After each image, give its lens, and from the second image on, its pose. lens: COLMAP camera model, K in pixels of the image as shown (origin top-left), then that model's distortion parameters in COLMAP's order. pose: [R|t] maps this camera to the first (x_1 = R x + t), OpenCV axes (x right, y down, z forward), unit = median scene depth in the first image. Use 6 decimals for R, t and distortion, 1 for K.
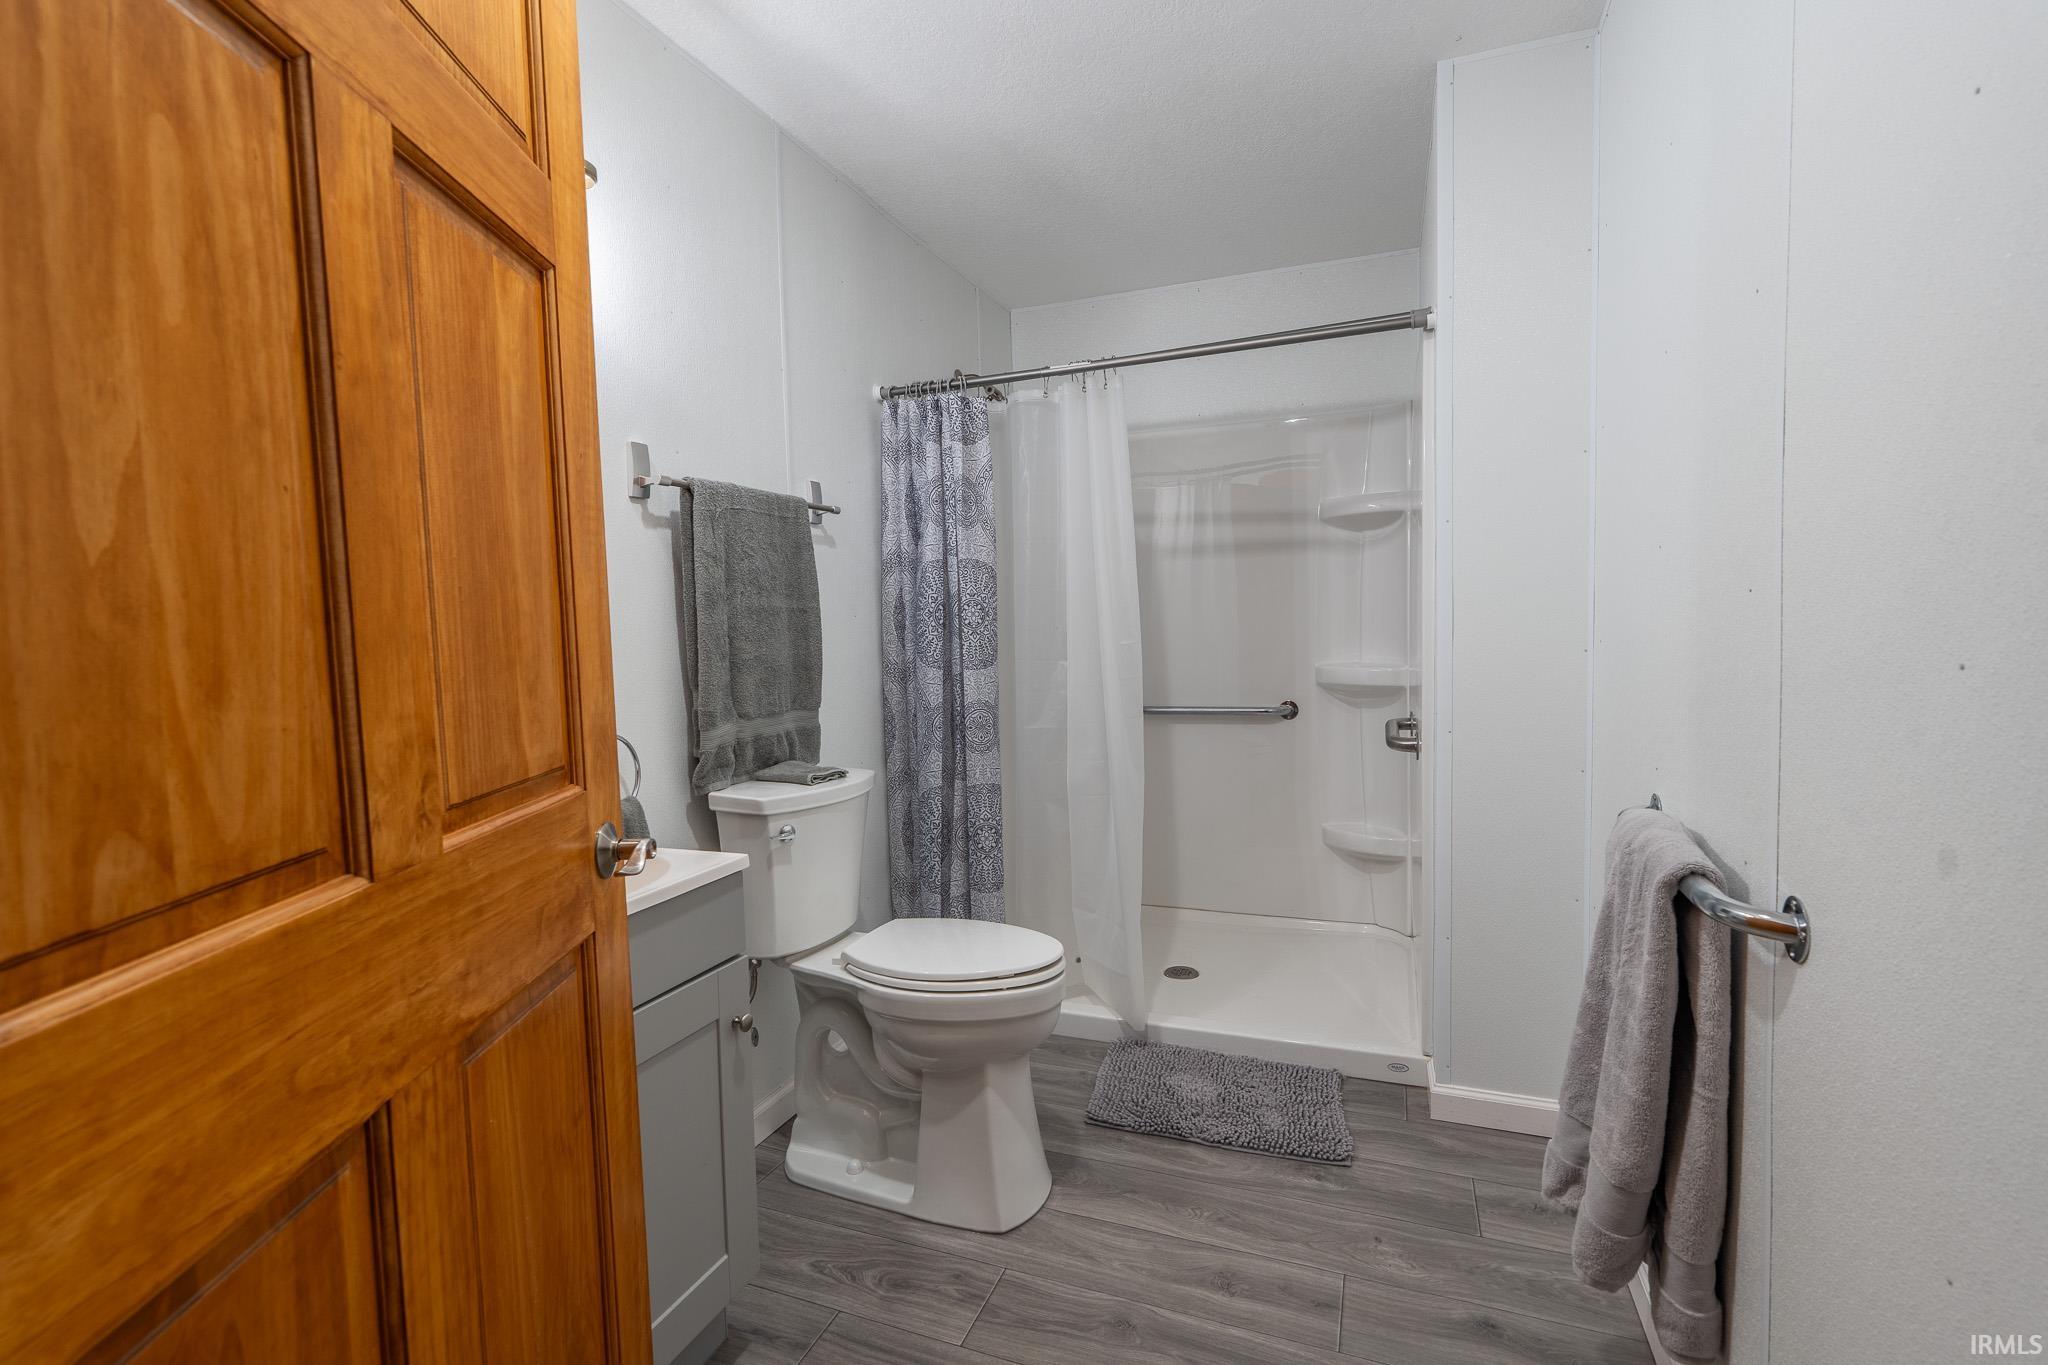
lens RADIAL K [[937.5, 0, 1022.7], [0, 937.5, 676.9], [0, 0, 1]] dist [-0.010449, 0.003875]
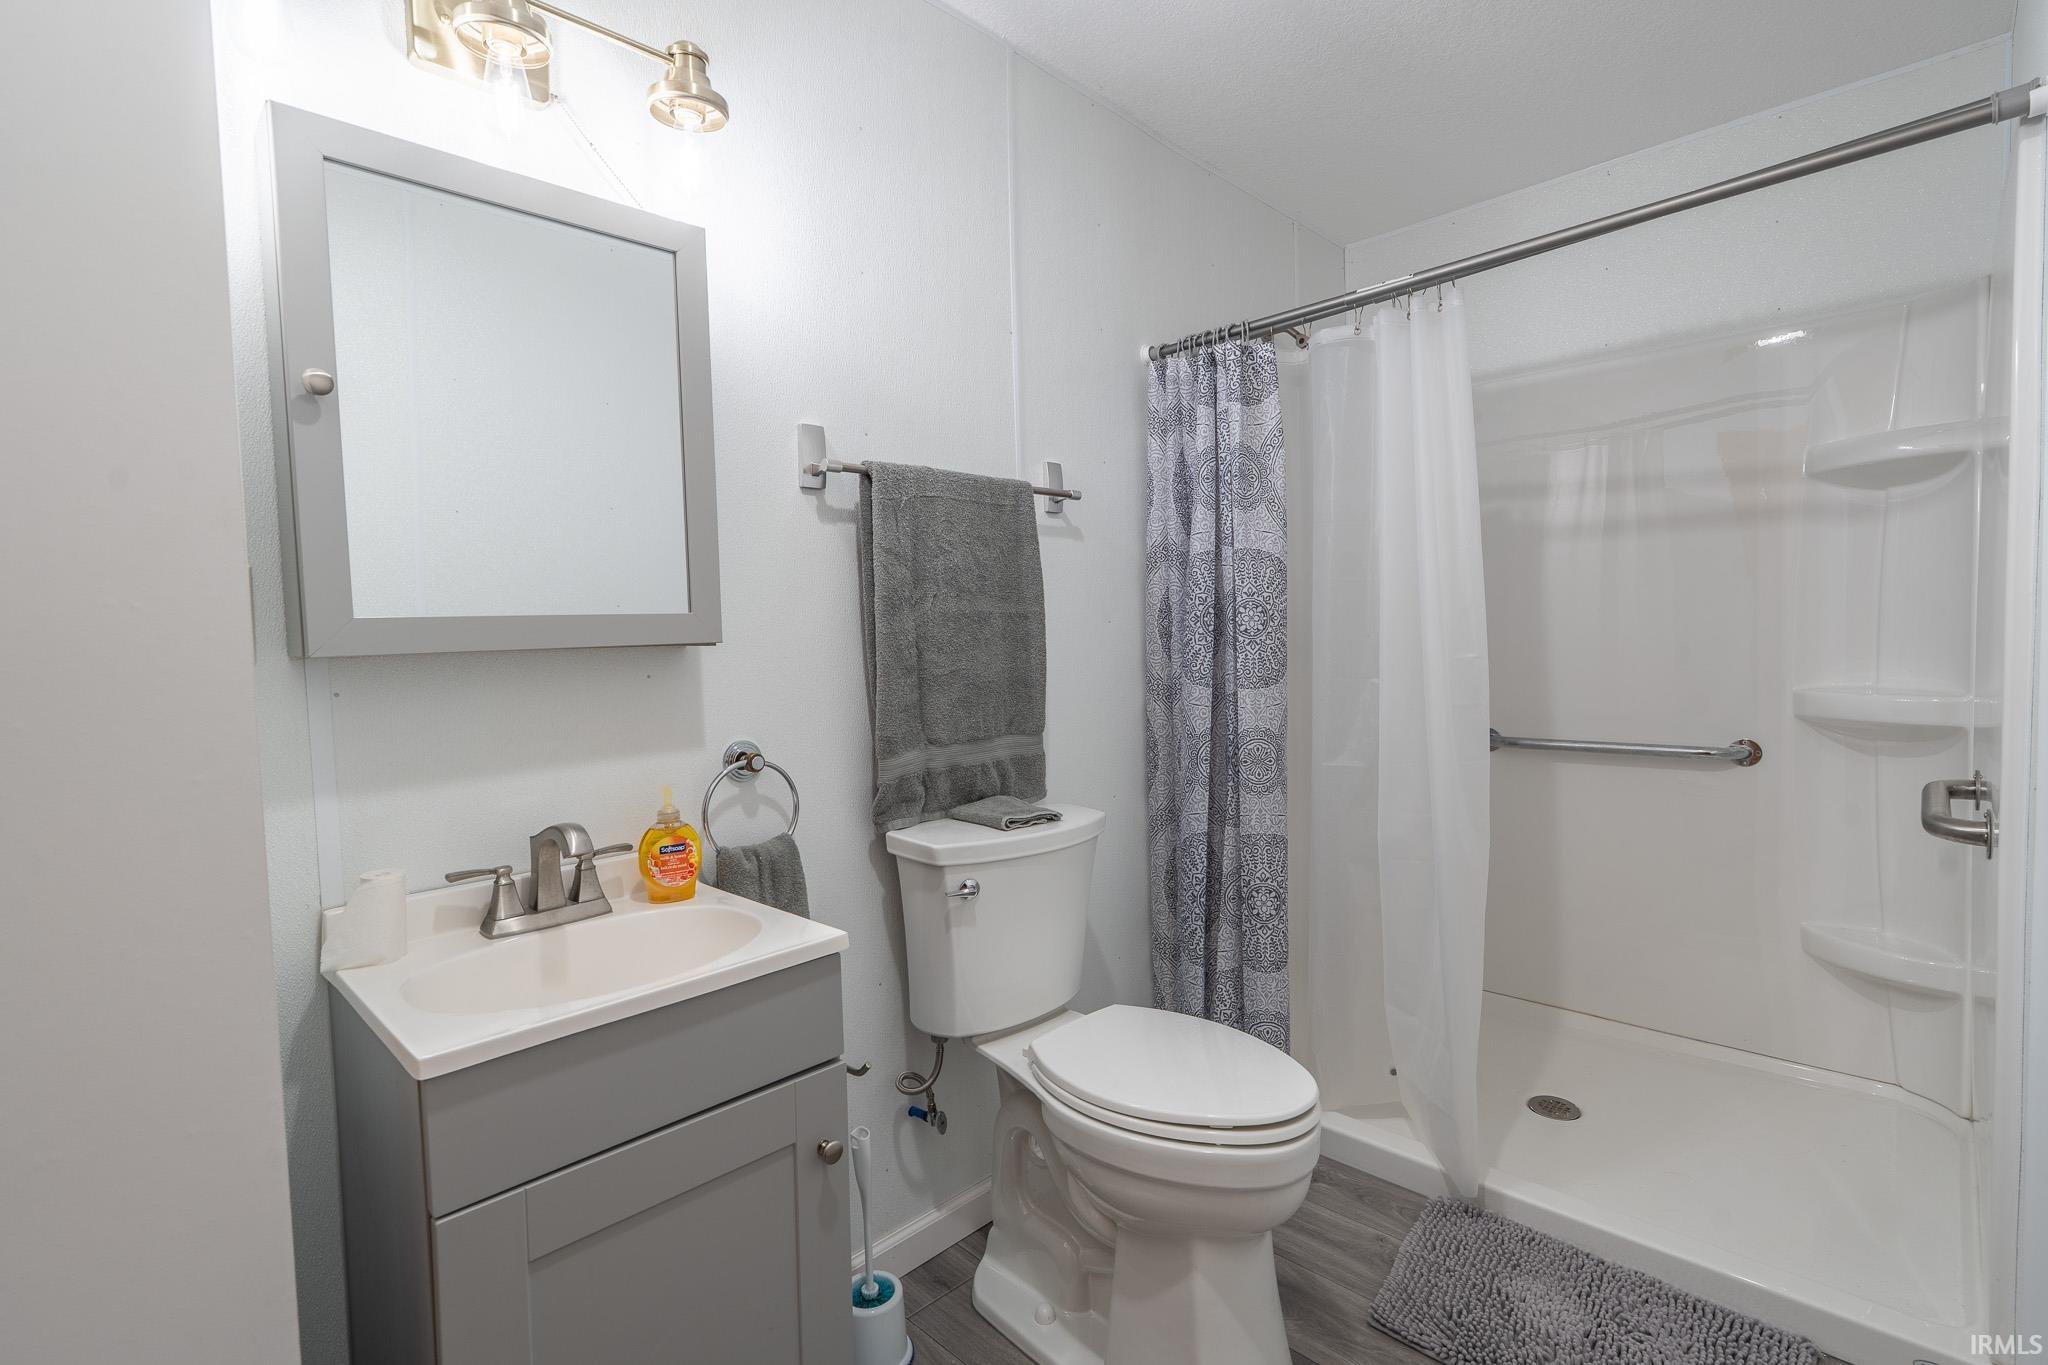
lens RADIAL K [[937.5, 0, 1022.7], [0, 937.5, 676.9], [0, 0, 1]] dist [-0.010449, 0.003875]
pose [[0.918646, 0.019041, -0.394623, 0.082526], [-0.019665, 0.999804, 0.002462, -0.015786], [0.394592, 0.005499, 0.918840, 0.197917]]
